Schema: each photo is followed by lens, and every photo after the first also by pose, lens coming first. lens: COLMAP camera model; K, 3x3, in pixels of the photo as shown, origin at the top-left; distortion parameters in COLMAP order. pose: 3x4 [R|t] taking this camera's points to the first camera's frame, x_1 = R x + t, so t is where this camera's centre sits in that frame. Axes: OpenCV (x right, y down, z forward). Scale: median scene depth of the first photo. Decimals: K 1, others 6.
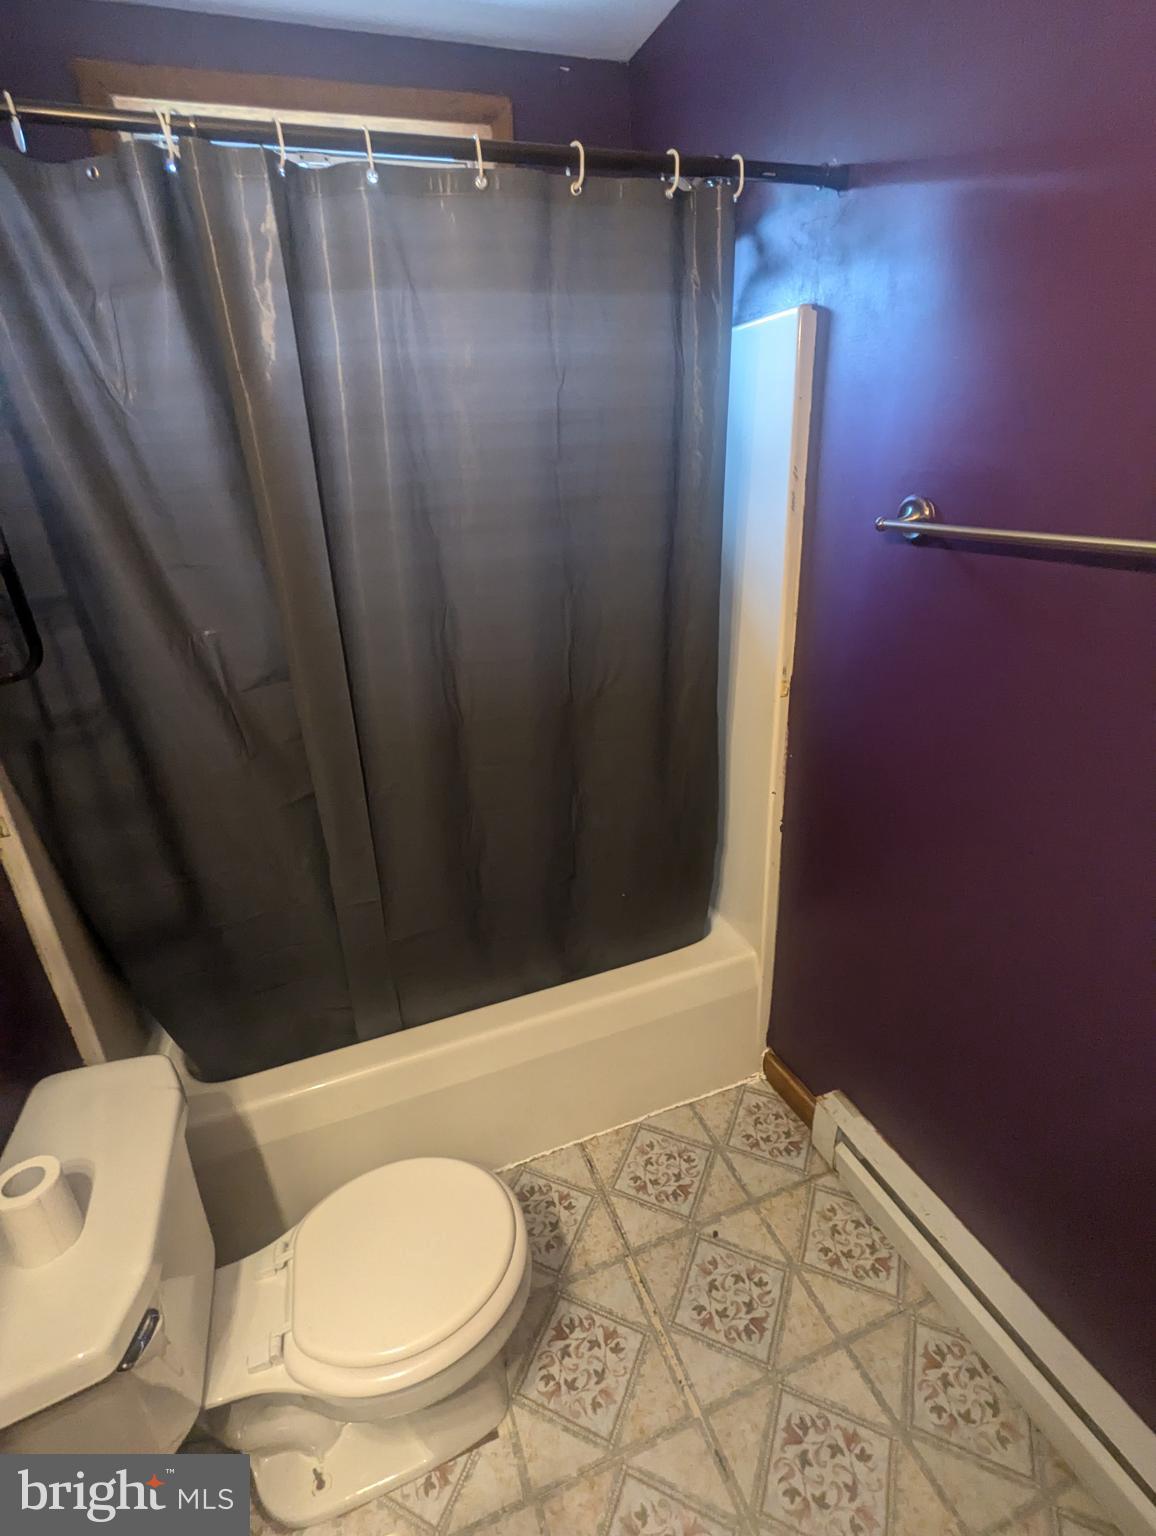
lens RADIAL K [[731.2, 0, 575.4], [0, 731.2, 768.3], [0, 0, 1]] dist [0.003417, 0.002363]
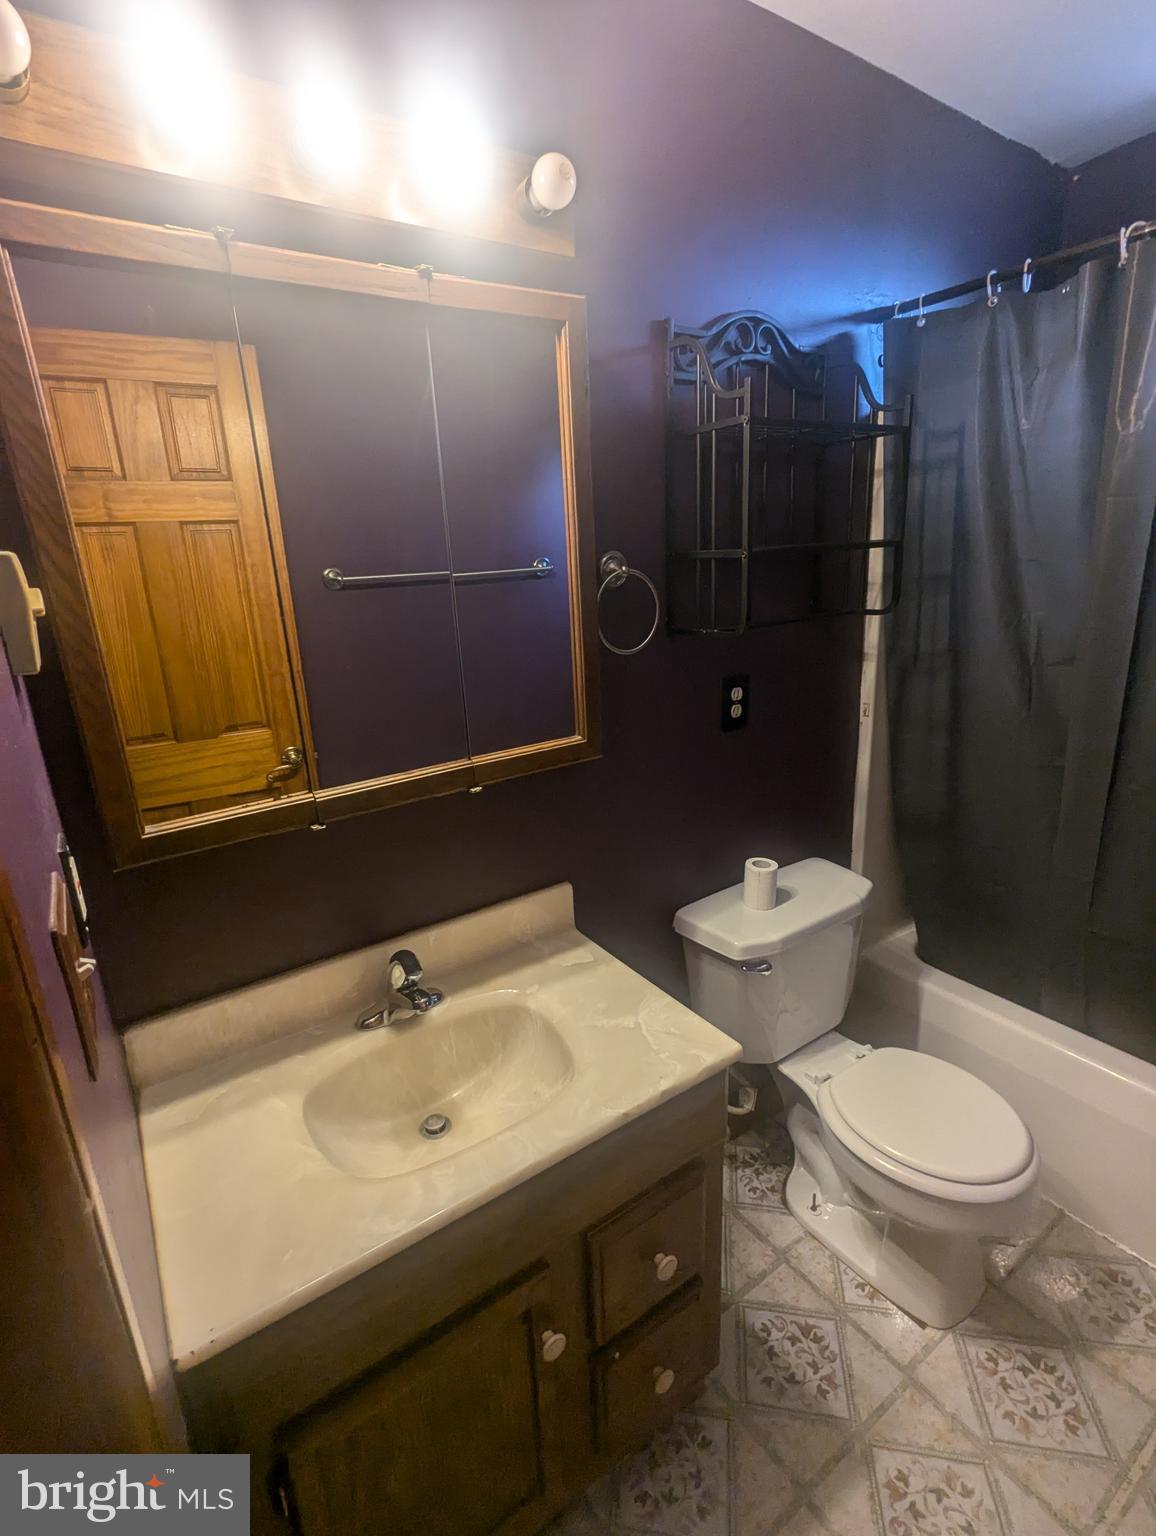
lens RADIAL K [[731.2, 0, 577.9], [0, 731.2, 763.7], [0, 0, 1]] dist [0.003417, 0.002363]
pose [[0.248620, 0.309294, -0.917892, 0.551993], [-0.345432, 0.913648, 0.214300, 0.057729], [0.904912, 0.263790, 0.333991, -0.091561]]
